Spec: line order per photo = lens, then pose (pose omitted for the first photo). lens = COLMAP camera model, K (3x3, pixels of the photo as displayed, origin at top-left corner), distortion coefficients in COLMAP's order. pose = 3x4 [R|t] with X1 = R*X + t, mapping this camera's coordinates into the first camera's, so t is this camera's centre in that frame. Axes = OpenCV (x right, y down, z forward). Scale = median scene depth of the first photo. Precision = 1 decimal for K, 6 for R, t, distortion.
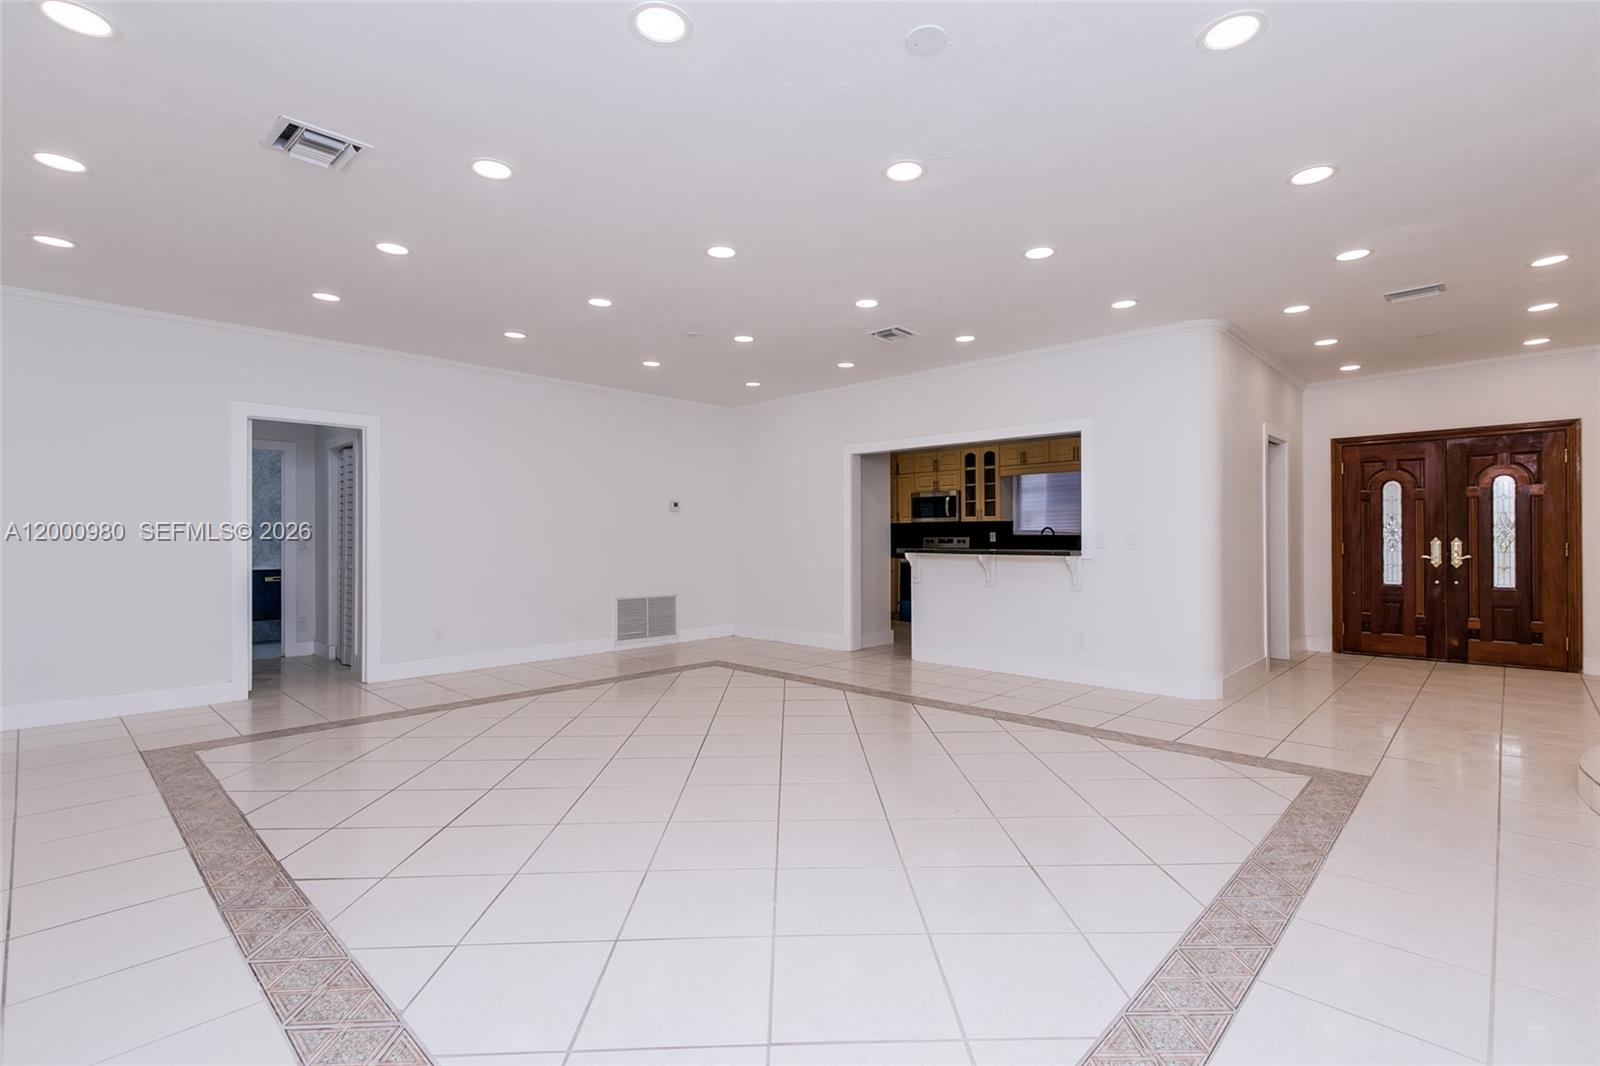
lens RADIAL K [[733.7, 0, 812.7], [0, 733.7, 529.9], [0, 0, 1]] dist [0.004872, 0.000221]
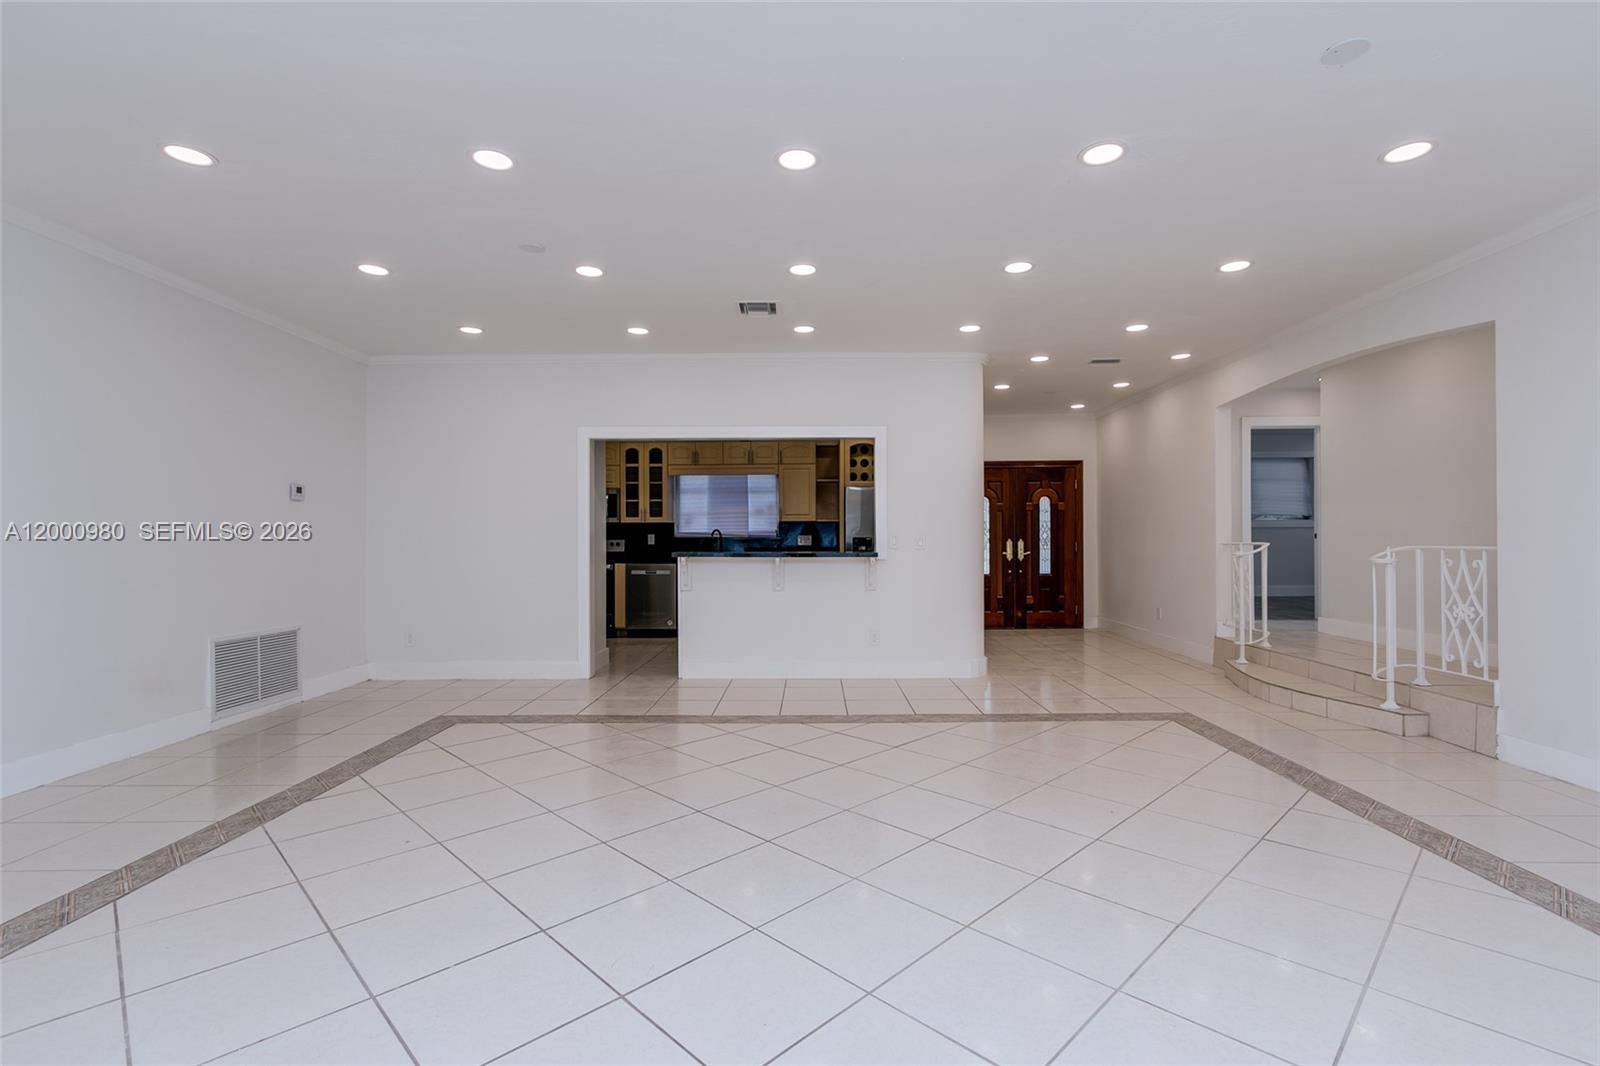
lens RADIAL K [[733.7, 0, 812.7], [0, 733.7, 529.9], [0, 0, 1]] dist [0.004872, 0.000221]
pose [[0.729092, 0.007816, 0.684371, -0.316782], [-0.004248, 0.999967, -0.006895, 0.003856], [-0.684403, 0.002120, 0.729101, 0.223594]]
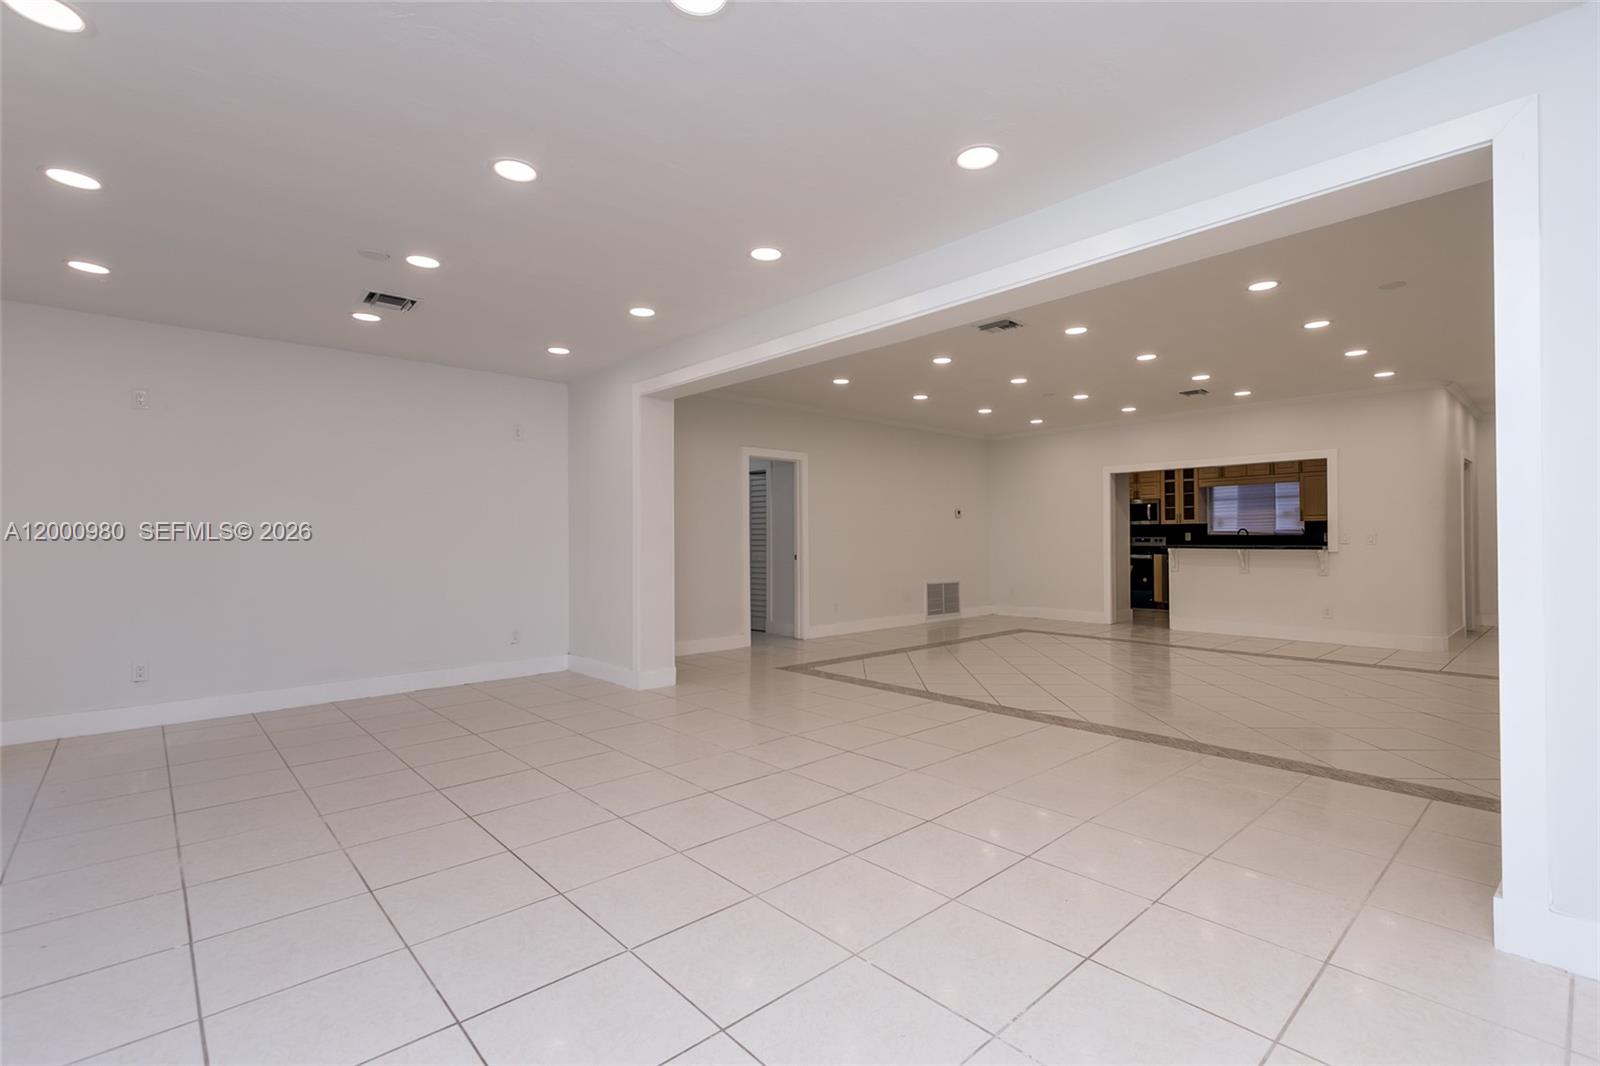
lens RADIAL K [[733.7, 0, 812.7], [0, 733.7, 529.9], [0, 0, 1]] dist [0.004872, 0.000221]
pose [[0.997813, -0.002583, -0.066046, -0.377311], [0.002449, 0.999995, -0.002119, -0.001173], [0.066051, 0.001953, 0.997814, -0.325612]]
